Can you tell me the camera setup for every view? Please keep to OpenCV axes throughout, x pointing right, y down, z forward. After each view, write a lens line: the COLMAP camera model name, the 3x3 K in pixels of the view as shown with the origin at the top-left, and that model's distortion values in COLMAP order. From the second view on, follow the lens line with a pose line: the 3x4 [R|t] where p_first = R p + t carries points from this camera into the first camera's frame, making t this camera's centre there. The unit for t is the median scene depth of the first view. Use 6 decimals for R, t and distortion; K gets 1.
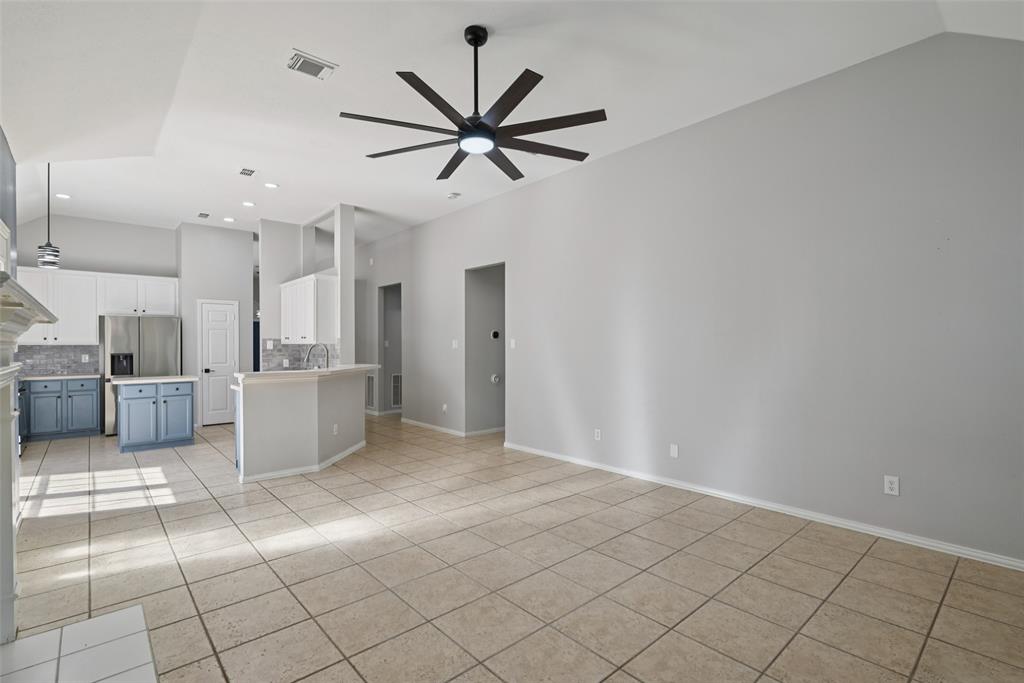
lens RADIAL K [[469.1, 0, 511.4], [0, 469.1, 346.7], [0, 0, 1]] dist [0.002909, -0.000146]
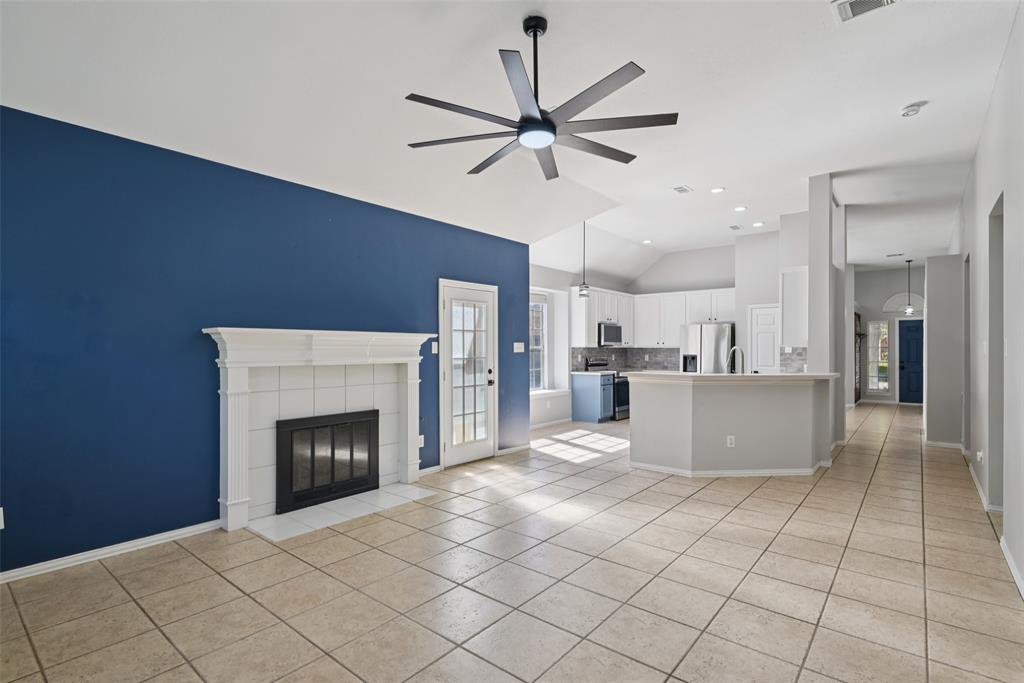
lens RADIAL K [[492.0, 0, 522.5], [0, 492.0, 349.8], [0, 0, 1]] dist [0.004082, 0.000437]
pose [[0.178688, 0.006820, -0.983882, 0.434686], [-0.006219, 0.999964, 0.005802, -0.004090], [0.983886, 0.005082, 0.178724, 0.381807]]
